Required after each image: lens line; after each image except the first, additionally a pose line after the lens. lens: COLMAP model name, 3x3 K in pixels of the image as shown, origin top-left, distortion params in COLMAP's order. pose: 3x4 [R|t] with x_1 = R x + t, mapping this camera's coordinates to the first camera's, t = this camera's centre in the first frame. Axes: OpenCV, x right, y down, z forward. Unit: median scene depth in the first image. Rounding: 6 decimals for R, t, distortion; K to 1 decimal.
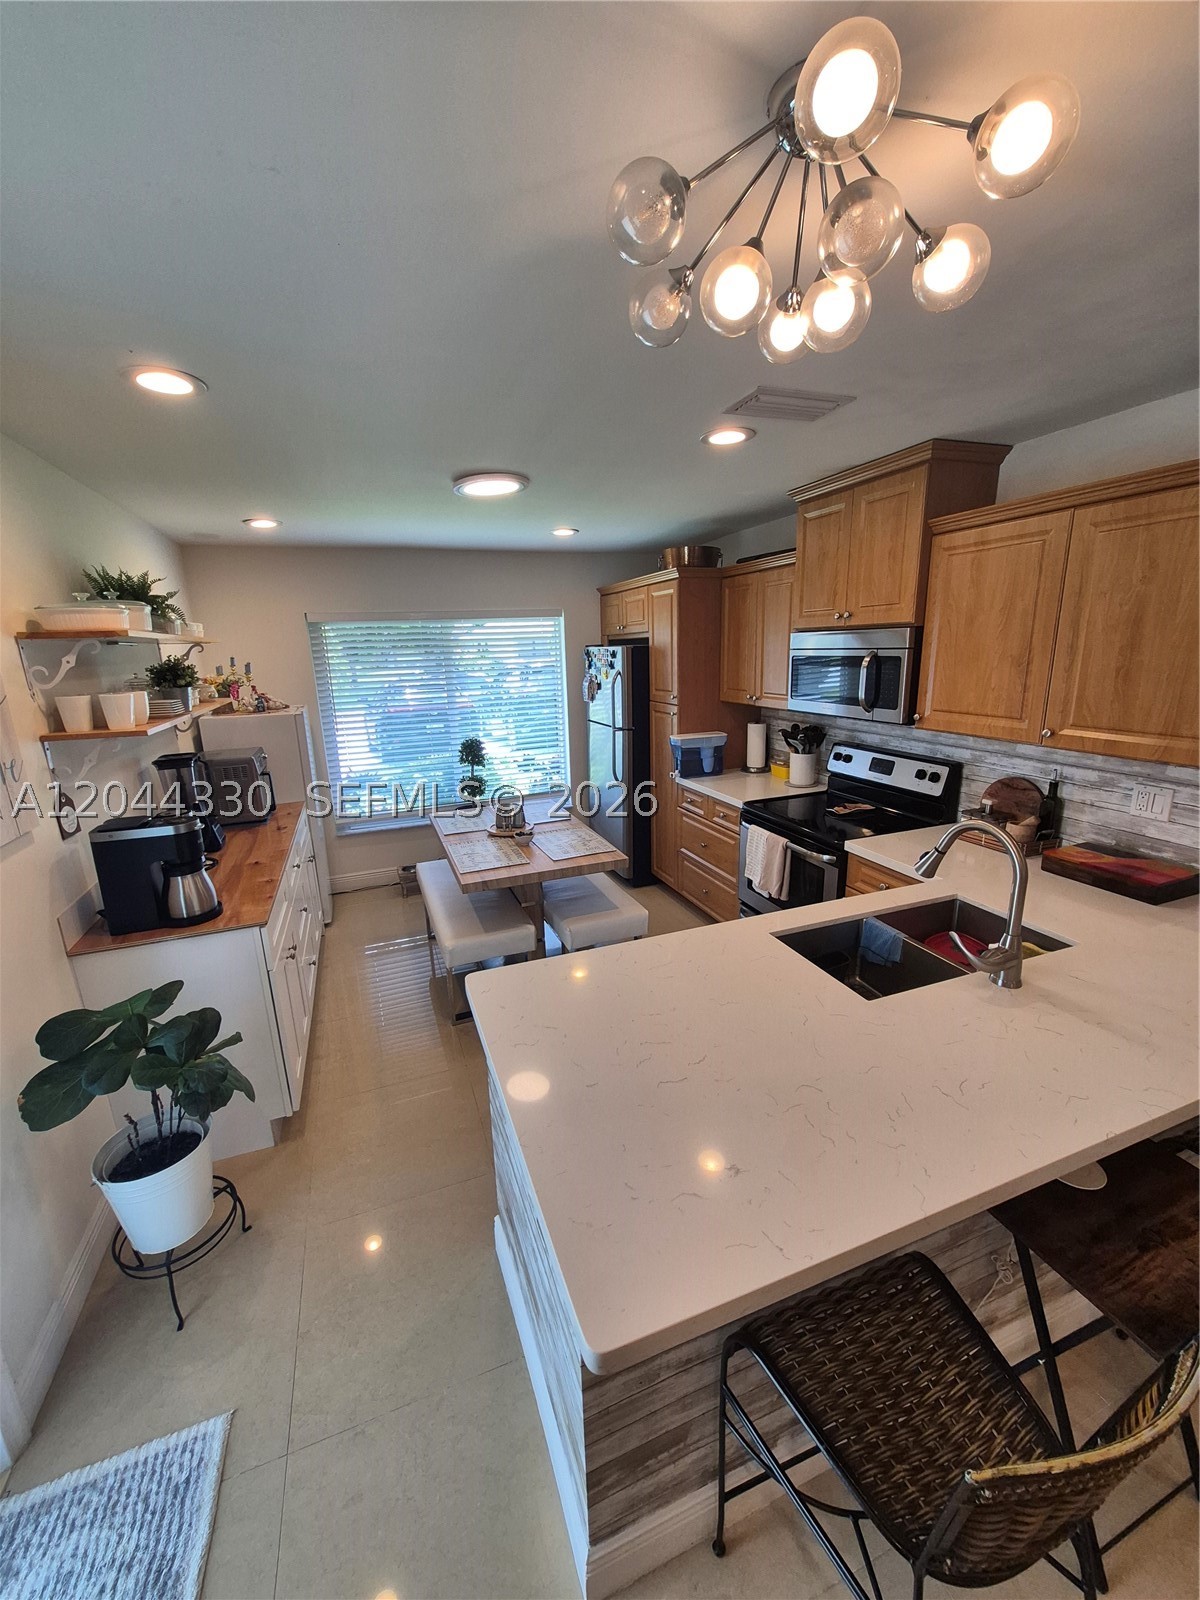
lens RADIAL K [[625.8, 0, 592.7], [0, 625.8, 796.9], [0, 0, 1]] dist [-0.000342, -0.000594]
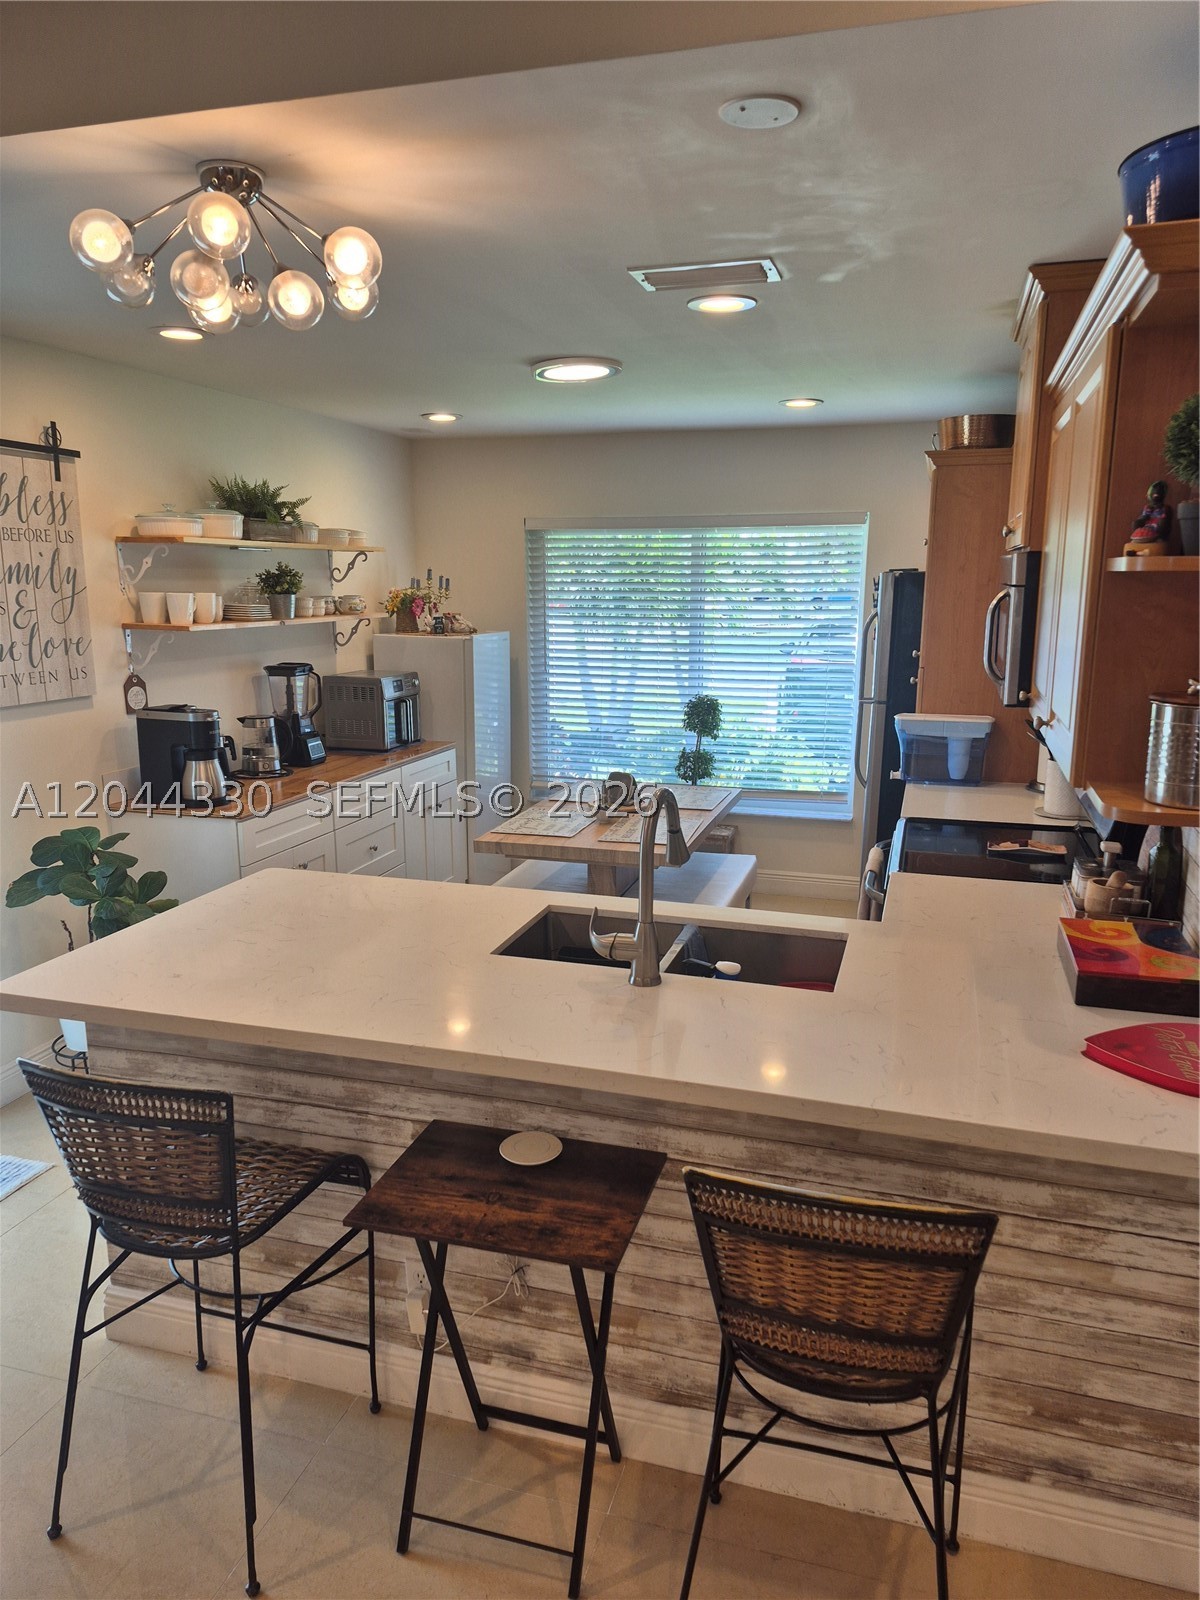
lens RADIAL K [[1110.5, 0, 601.4], [0, 1110.5, 800.6], [0, 0, 1]] dist [0.002341, 0.003026]
pose [[0.804400, 0.151101, -0.574552, 0.550957], [-0.168938, 0.985367, 0.022619, 0.016008], [0.569562, 0.078869, 0.818156, -0.090724]]
